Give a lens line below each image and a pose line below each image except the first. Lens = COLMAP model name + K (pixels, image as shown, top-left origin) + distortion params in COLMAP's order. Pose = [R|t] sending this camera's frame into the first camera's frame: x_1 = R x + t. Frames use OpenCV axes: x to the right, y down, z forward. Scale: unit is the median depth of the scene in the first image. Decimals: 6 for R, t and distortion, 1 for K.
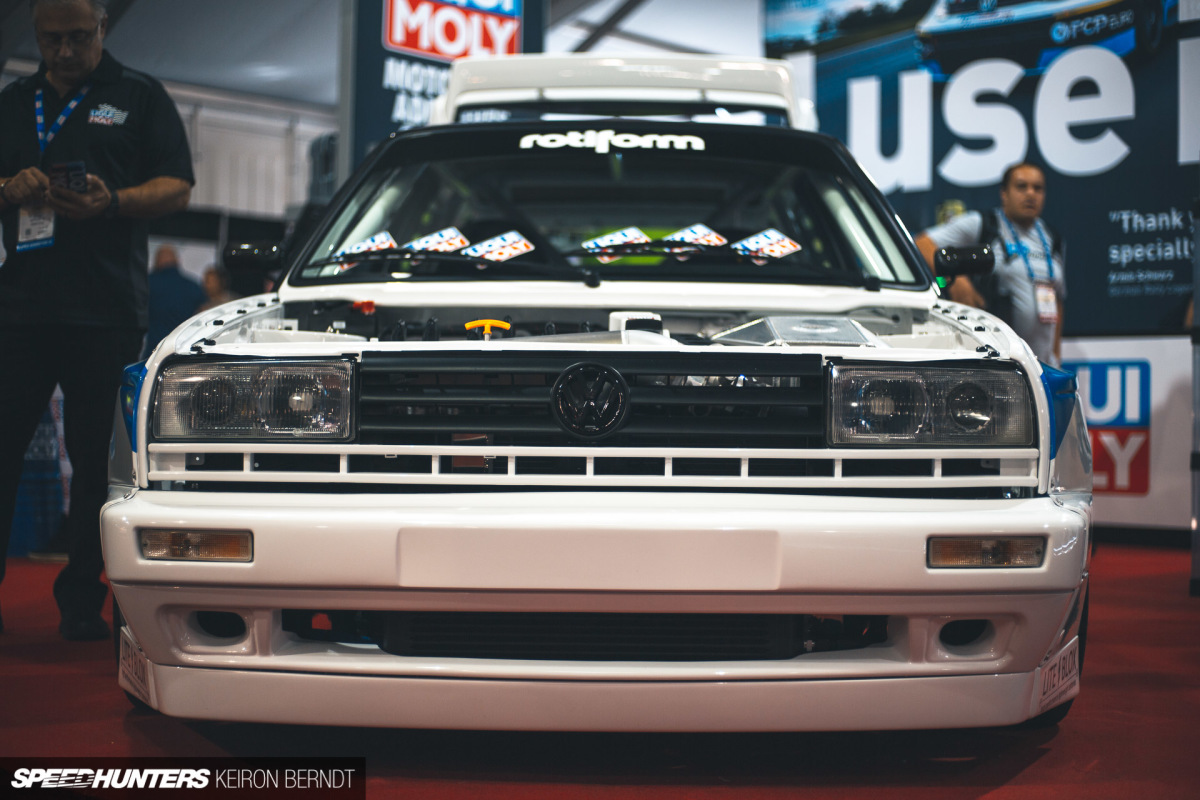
lens RADIAL K [[1752.0, 0, 600.0], [0, 1752.0, 400.0], [0, 0, 1]] dist [-0.094094, -0.055723]
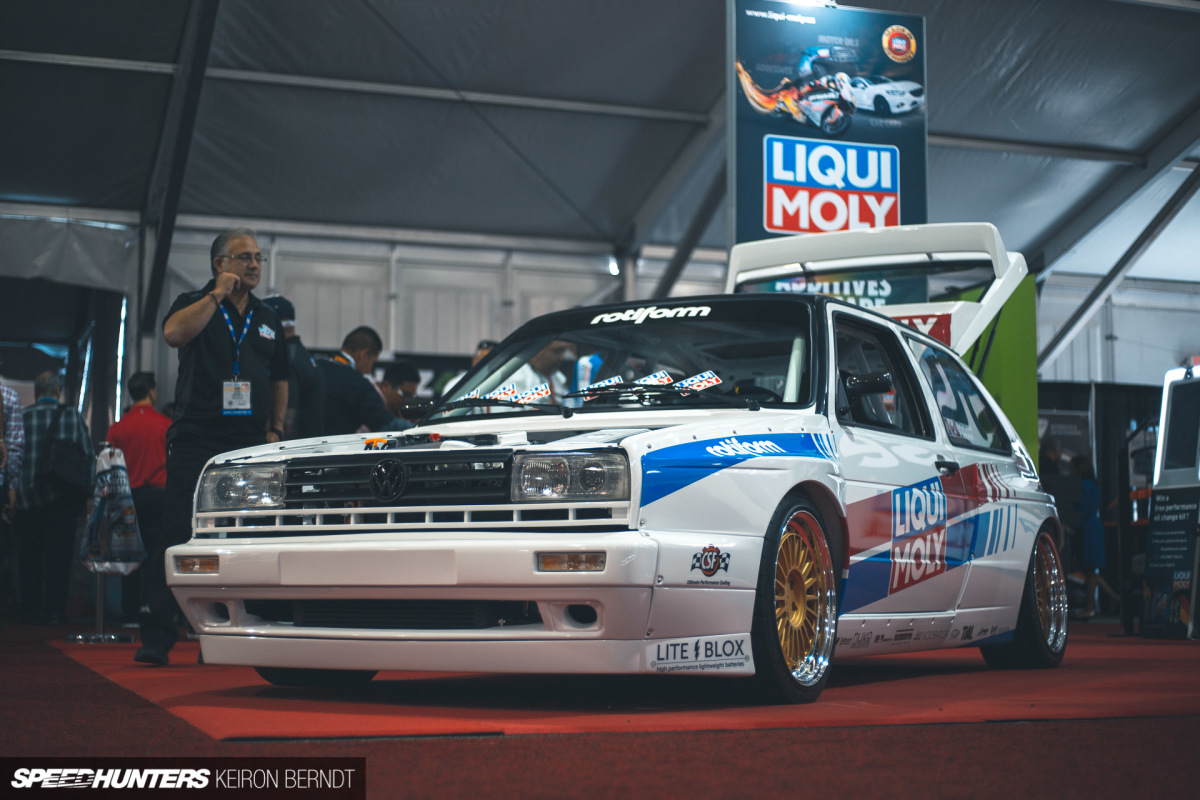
lens RADIAL K [[1863.3, 0, 600.0], [0, 1863.3, 400.0], [0, 0, 1]] dist [-0.062844, -0.032942]
pose [[0.893972, -0.053322, -0.444940, 0.702993], [0.013075, 0.995576, -0.093041, 0.066725], [0.447933, 0.077358, 0.890714, -0.391578]]
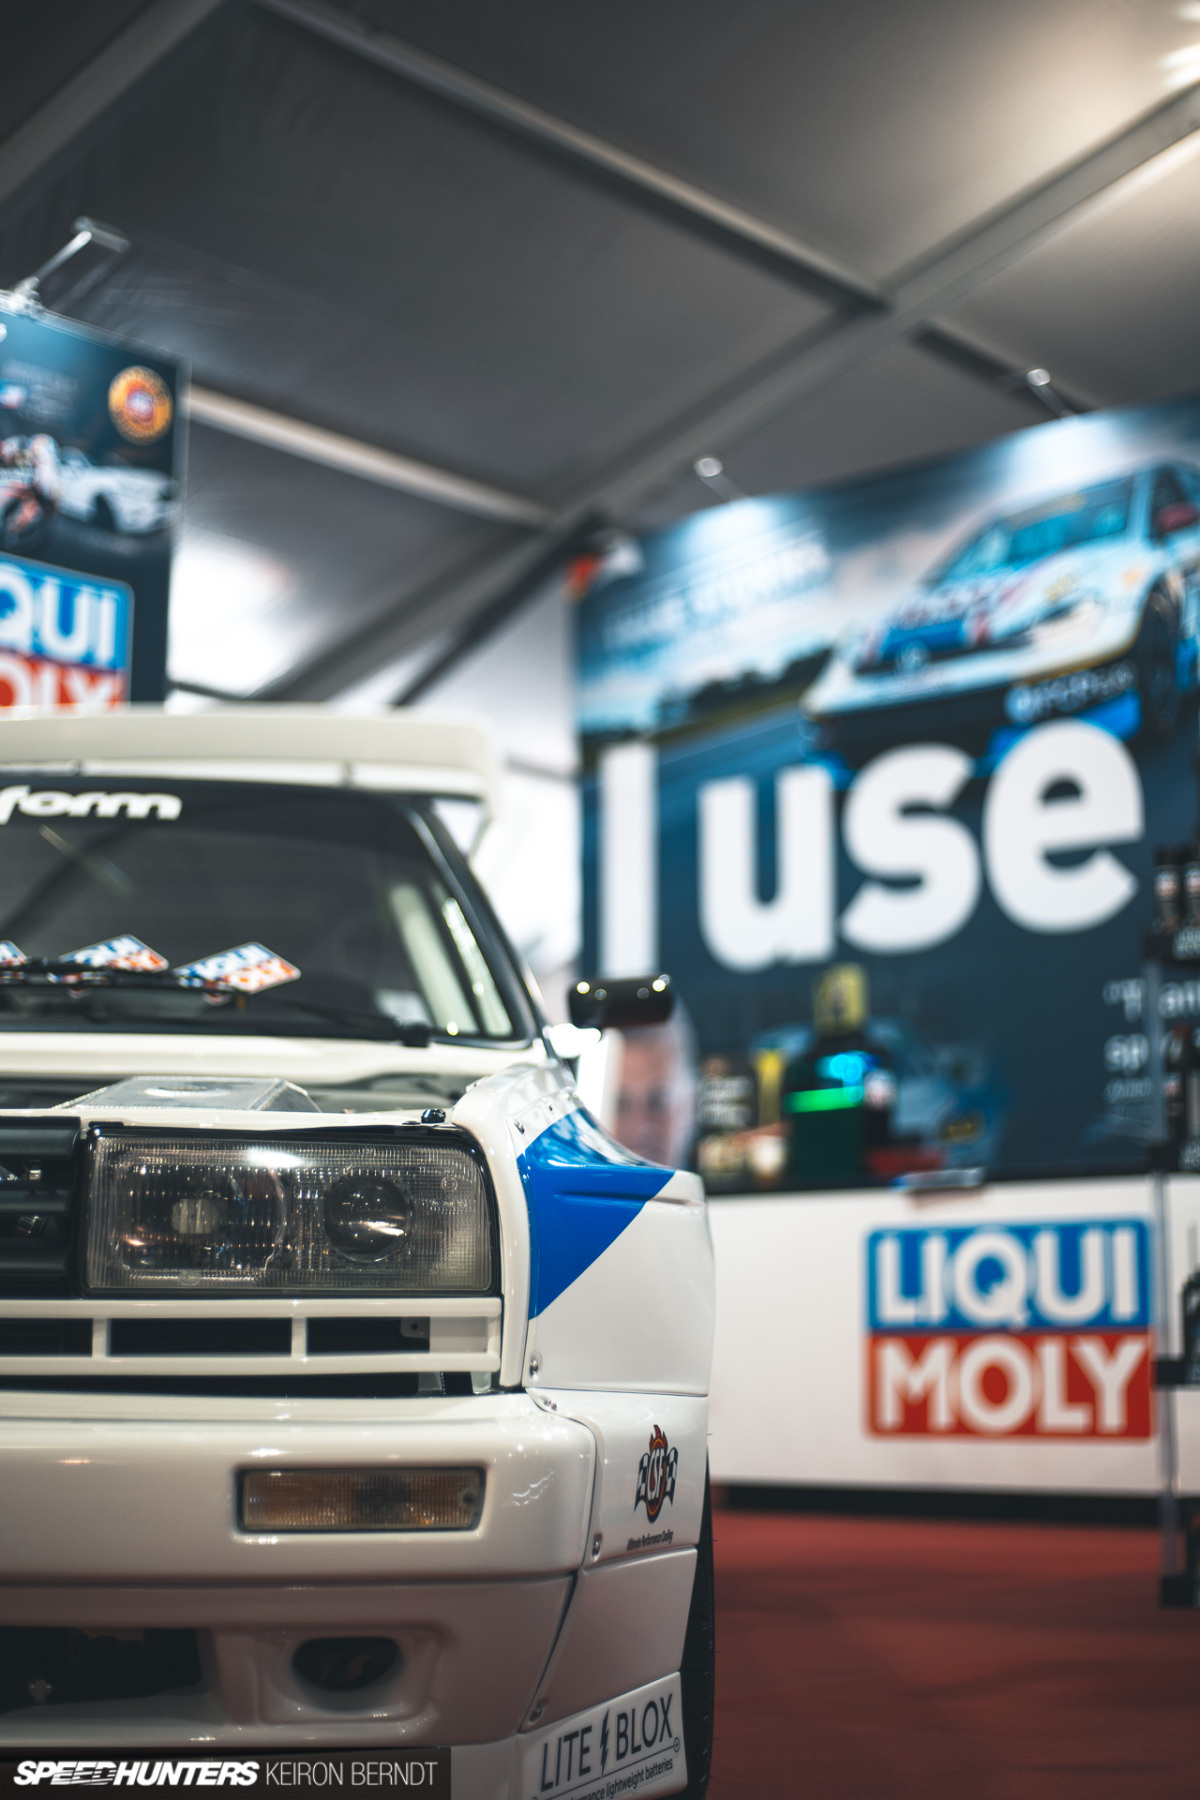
lens RADIAL K [[2692.7, 0, 600.0], [0, 2692.7, 900.0], [0, 0, 1]] dist [-0.114103, -0.036605]
pose [[0.998893, -0.004072, 0.046864, 0.171679], [0.011386, 0.987552, -0.156880, 0.025778], [-0.045642, 0.157240, 0.986505, 0.141074]]
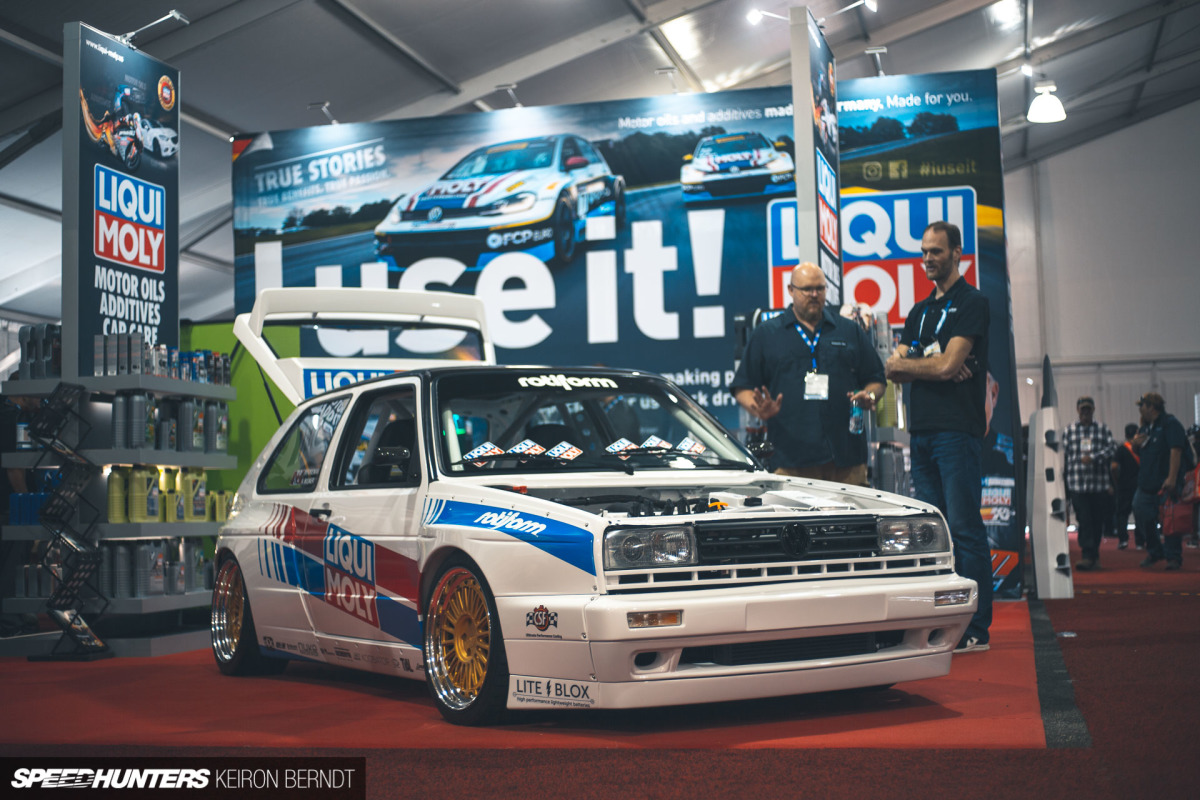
lens RADIAL K [[1752.0, 0, 600.0], [0, 1752.0, 400.0], [0, 0, 1]] dist [-0.094094, -0.055723]
pose [[0.864084, -0.004638, 0.503327, -0.901194], [0.034546, 0.998146, -0.050108, -0.049998], [-0.502162, 0.060686, 0.862642, -0.519468]]
